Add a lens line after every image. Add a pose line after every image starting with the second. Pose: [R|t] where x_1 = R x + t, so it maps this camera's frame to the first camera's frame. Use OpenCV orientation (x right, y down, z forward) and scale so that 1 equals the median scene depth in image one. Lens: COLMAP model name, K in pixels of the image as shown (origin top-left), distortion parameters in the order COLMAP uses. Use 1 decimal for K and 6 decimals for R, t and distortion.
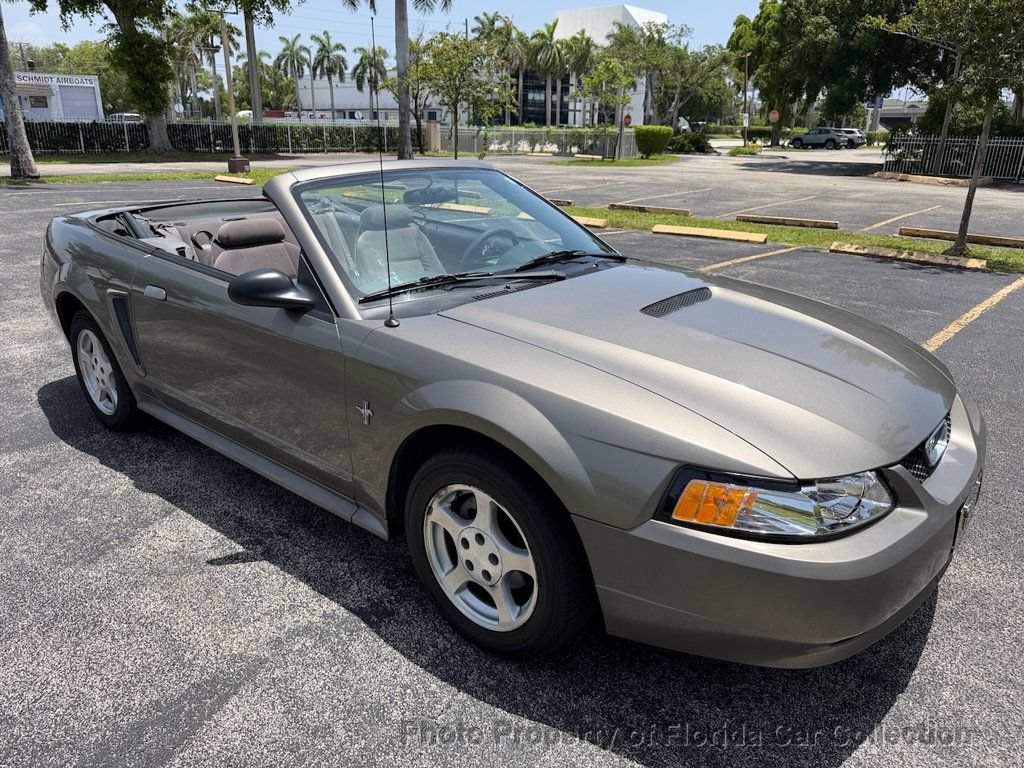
lens RADIAL K [[741.1, 0, 508.3], [0, 741.1, 384.6], [0, 0, 1]] dist [0.019600, -0.034609]
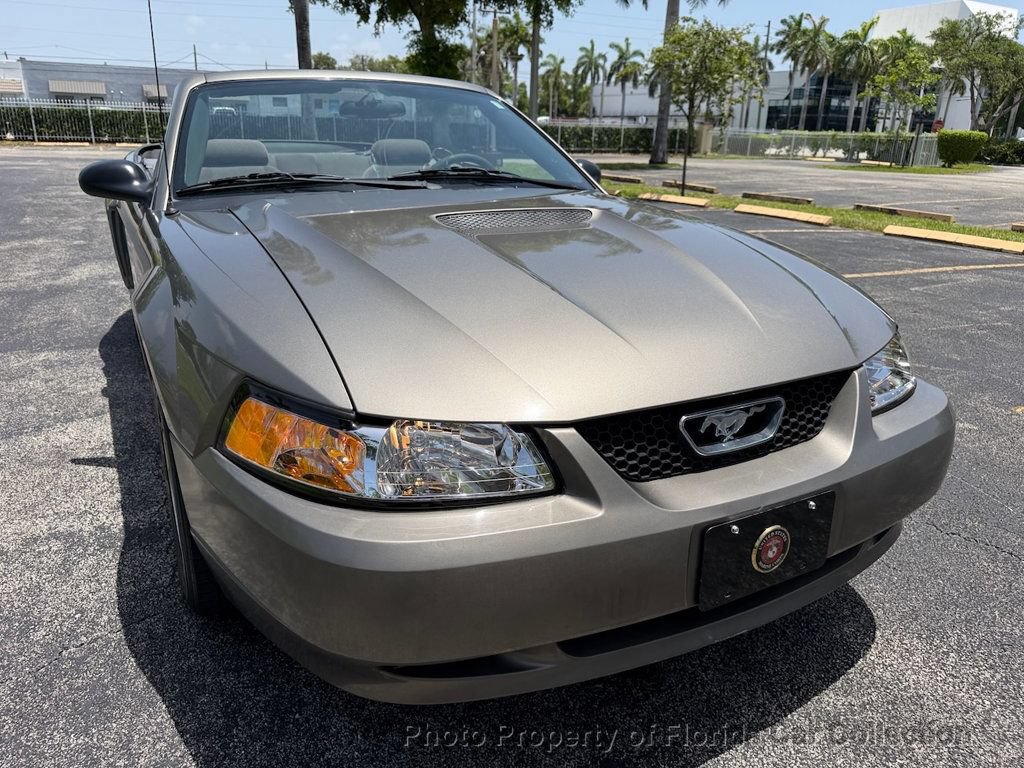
lens RADIAL K [[739.7, 0, 511.2], [0, 739.7, 381.8], [0, 0, 1]] dist [0.021132, -0.036701]
pose [[0.930577, 0.128287, -0.342884, 0.287073], [-0.133283, 0.991037, 0.009062, 0.029400], [0.340973, 0.037267, 0.939334, 0.161831]]
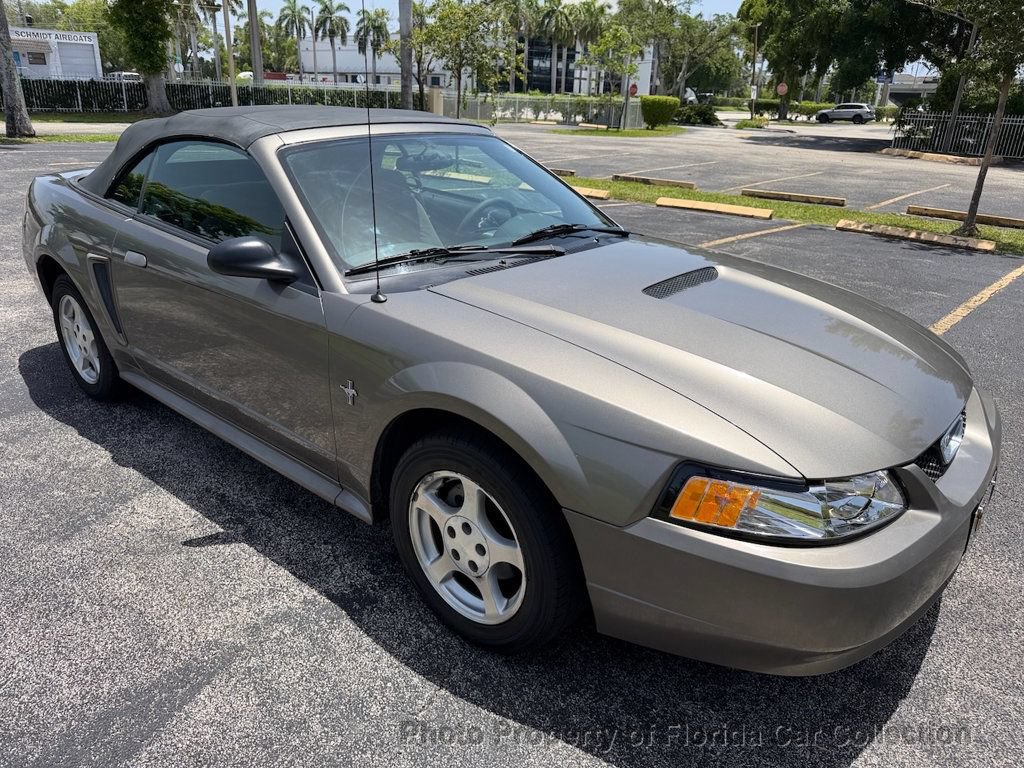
lens RADIAL K [[743.2, 0, 507.6], [0, 743.2, 380.0], [0, 0, 1]] dist [0.009186, -0.020909]
pose [[0.999778, 0.021011, 0.001269, 0.004211], [-0.021042, 0.999237, 0.032904, -0.006902], [-0.000576, -0.032923, 0.999458, 0.025507]]
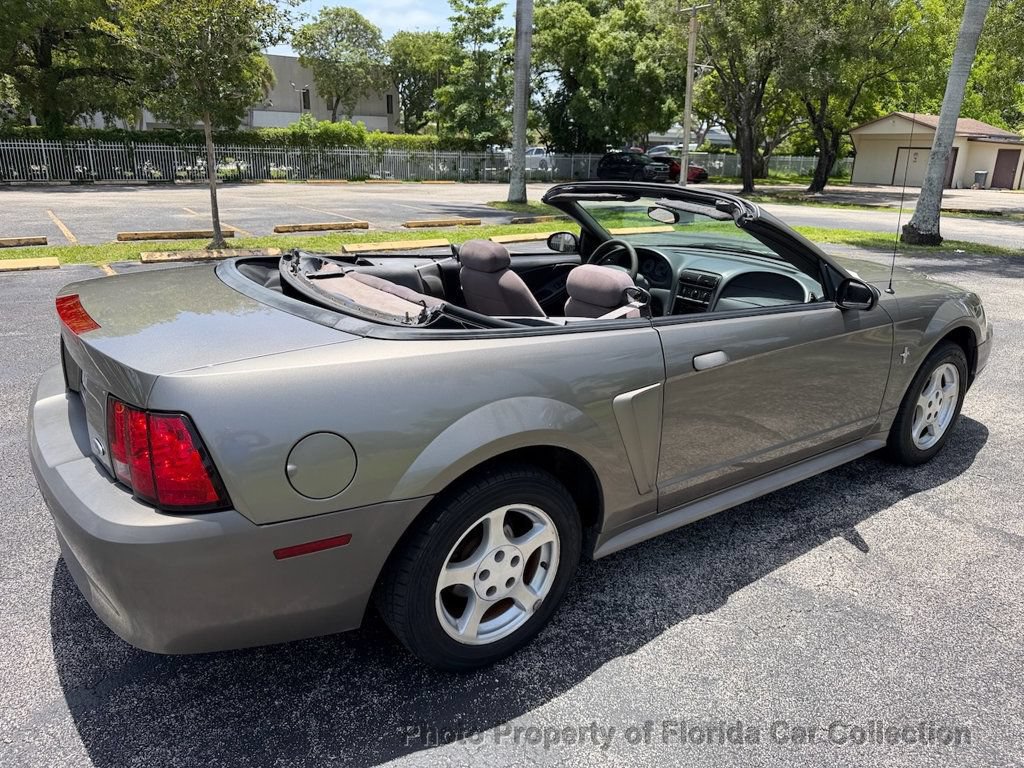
lens RADIAL K [[741.1, 0, 508.3], [0, 741.1, 384.6], [0, 0, 1]] dist [0.019600, -0.034609]
pose [[0.225961, -0.299272, 0.927026, -0.890380], [0.298389, 0.927159, 0.226584, -0.240934], [-0.927311, 0.225415, 0.298801, 0.671106]]
